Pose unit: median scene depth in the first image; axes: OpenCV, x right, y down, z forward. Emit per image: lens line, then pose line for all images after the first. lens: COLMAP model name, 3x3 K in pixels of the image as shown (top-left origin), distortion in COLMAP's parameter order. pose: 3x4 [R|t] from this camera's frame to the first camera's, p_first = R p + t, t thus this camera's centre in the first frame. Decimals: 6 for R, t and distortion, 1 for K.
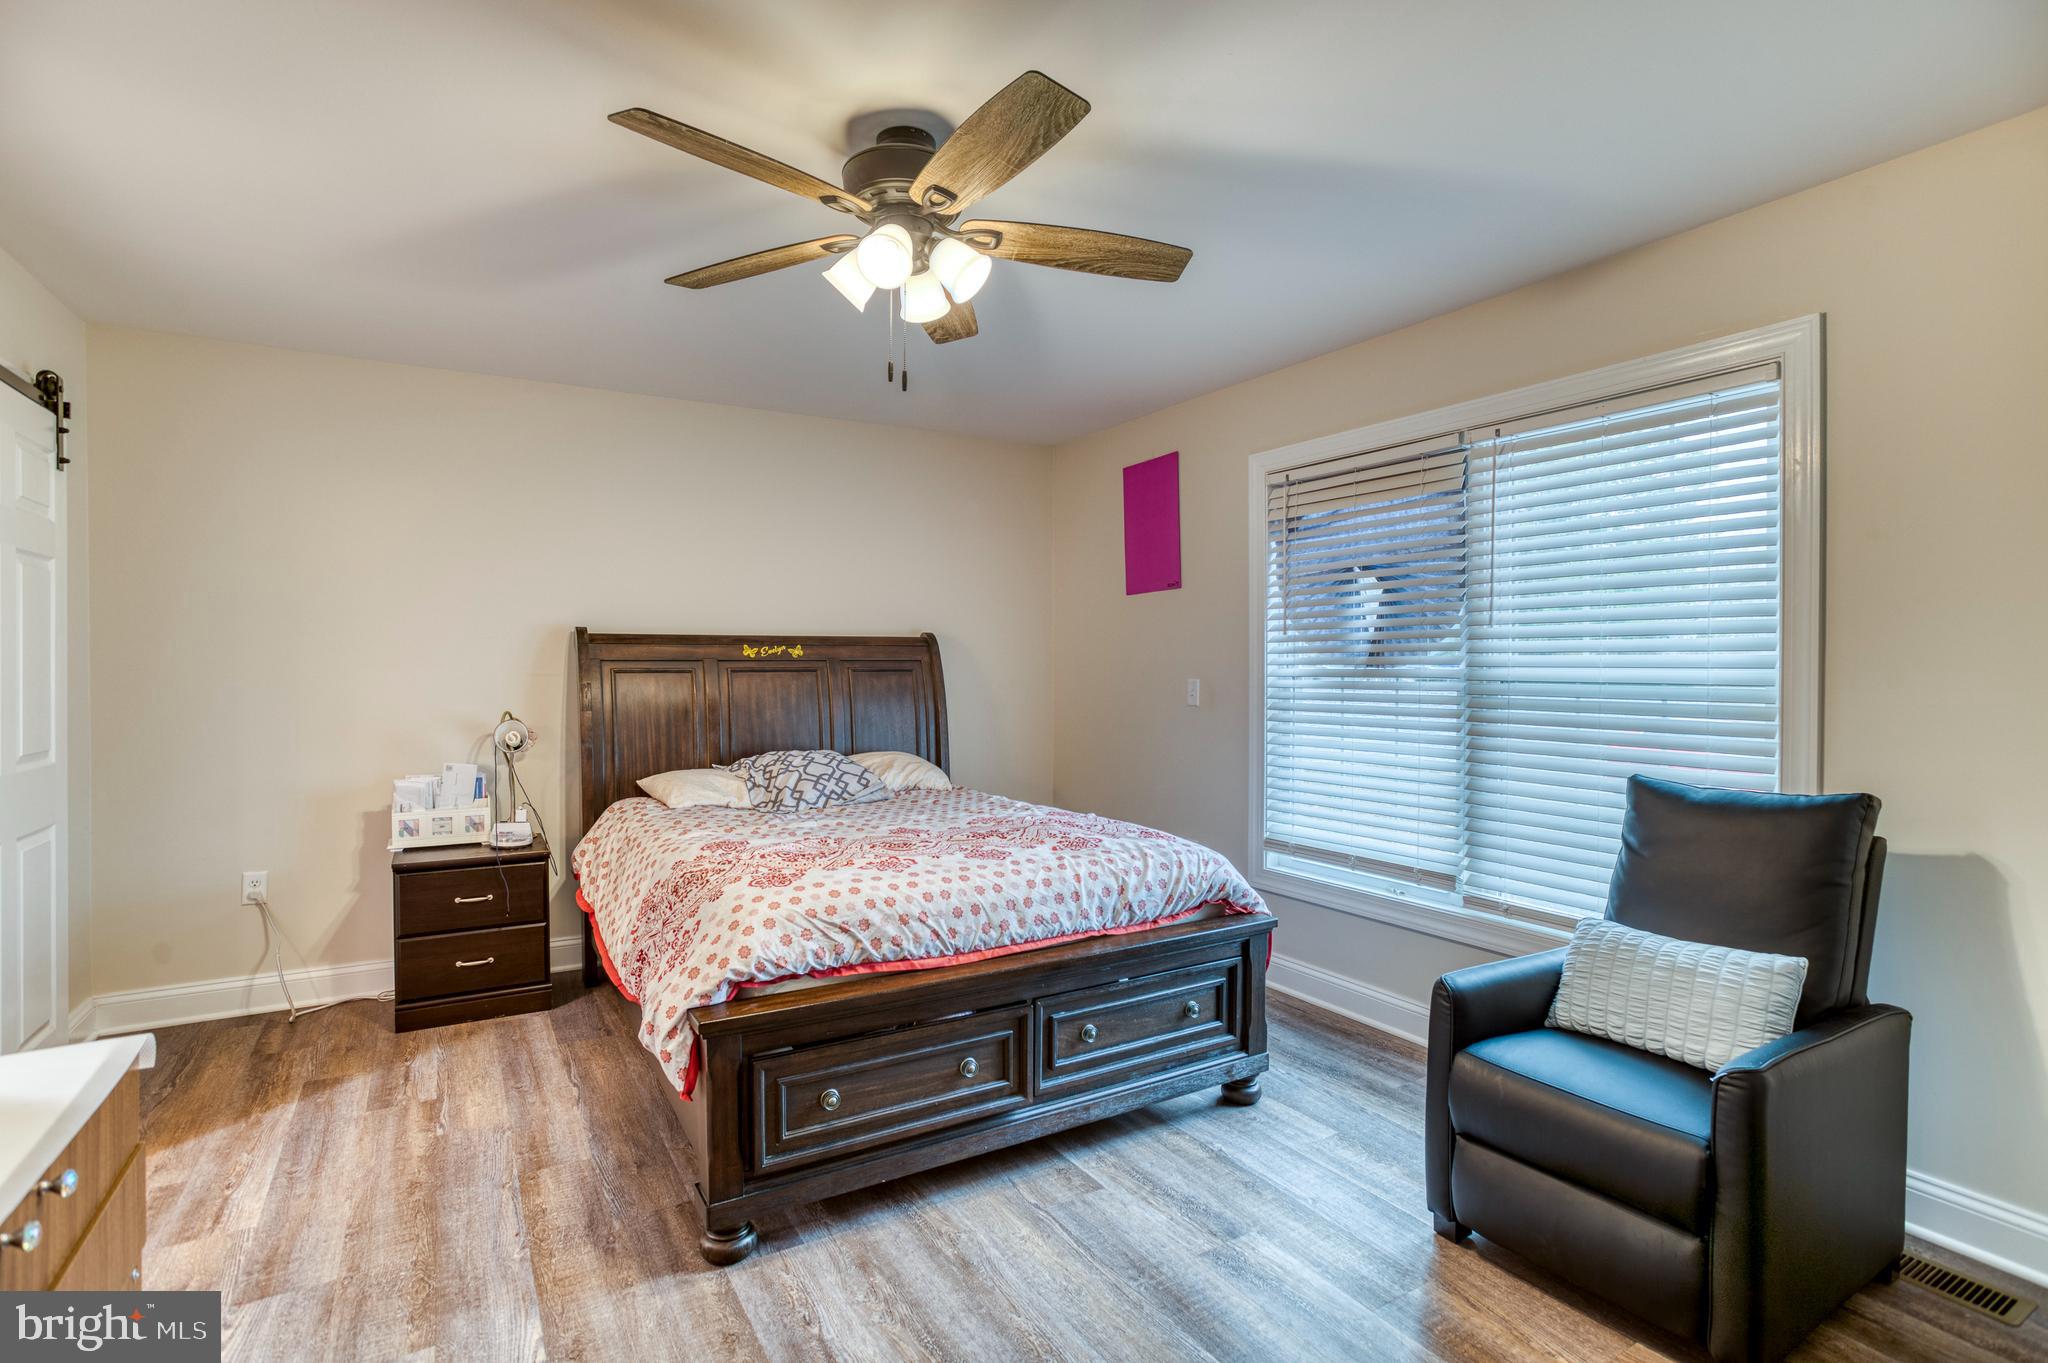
lens RADIAL K [[981.0, 0, 1023.4], [0, 981.0, 679.6], [0, 0, 1]] dist [-0.039227, 0.014337]
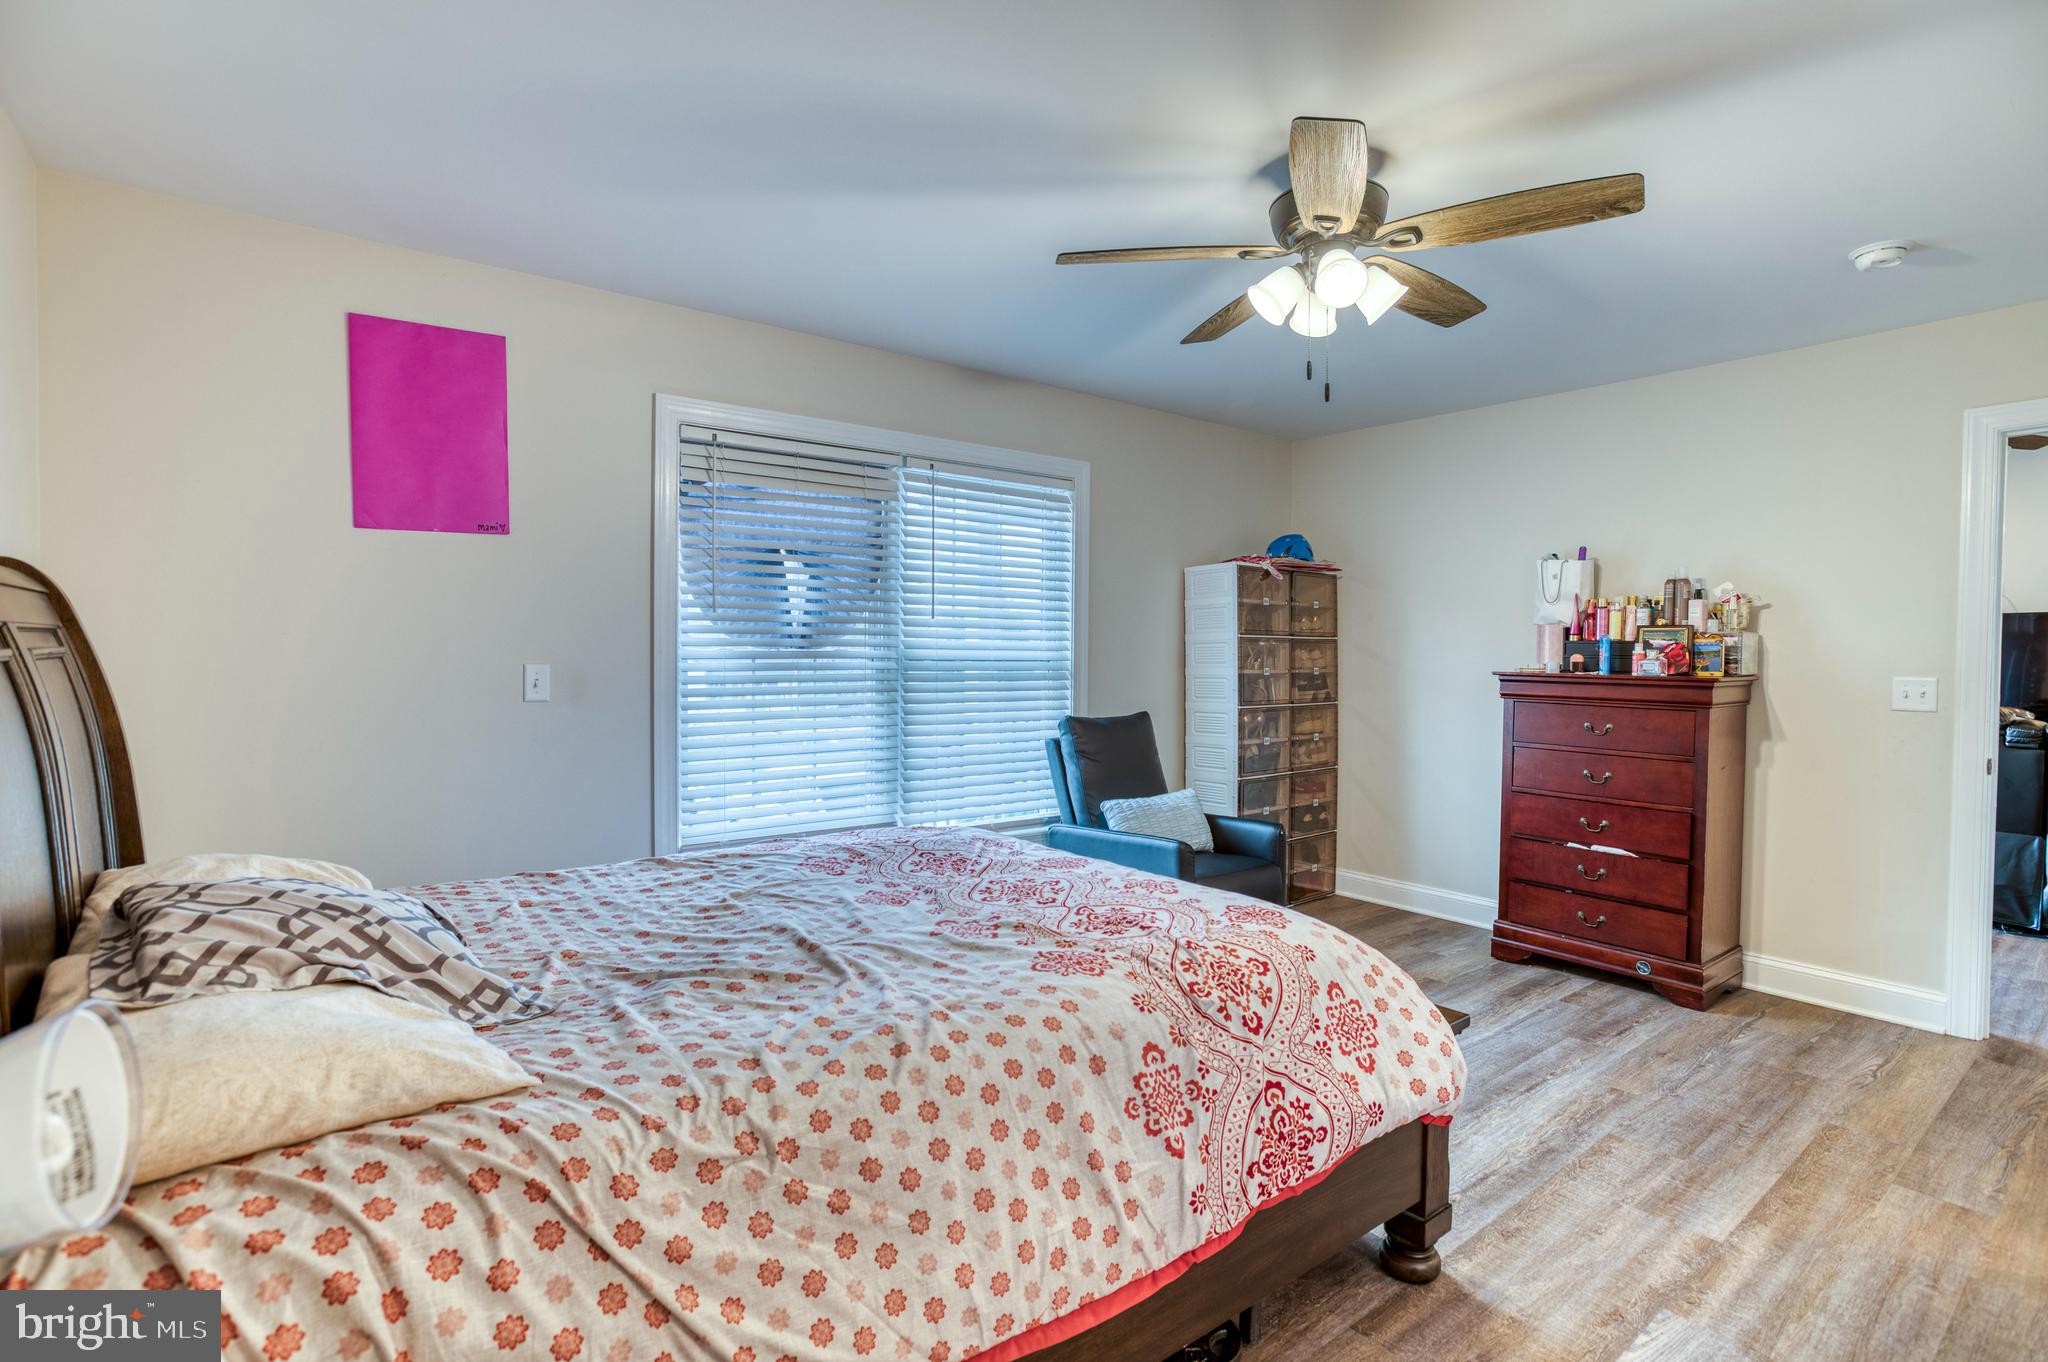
lens RADIAL K [[981.0, 0, 1027.7], [0, 981.0, 673.5], [0, 0, 1]] dist [-0.039227, 0.014337]
pose [[-0.118687, -0.027467, 0.992552, -0.715332], [0.006834, 0.999571, 0.028479, -0.014582], [-0.992908, 0.010163, -0.118448, 0.892185]]
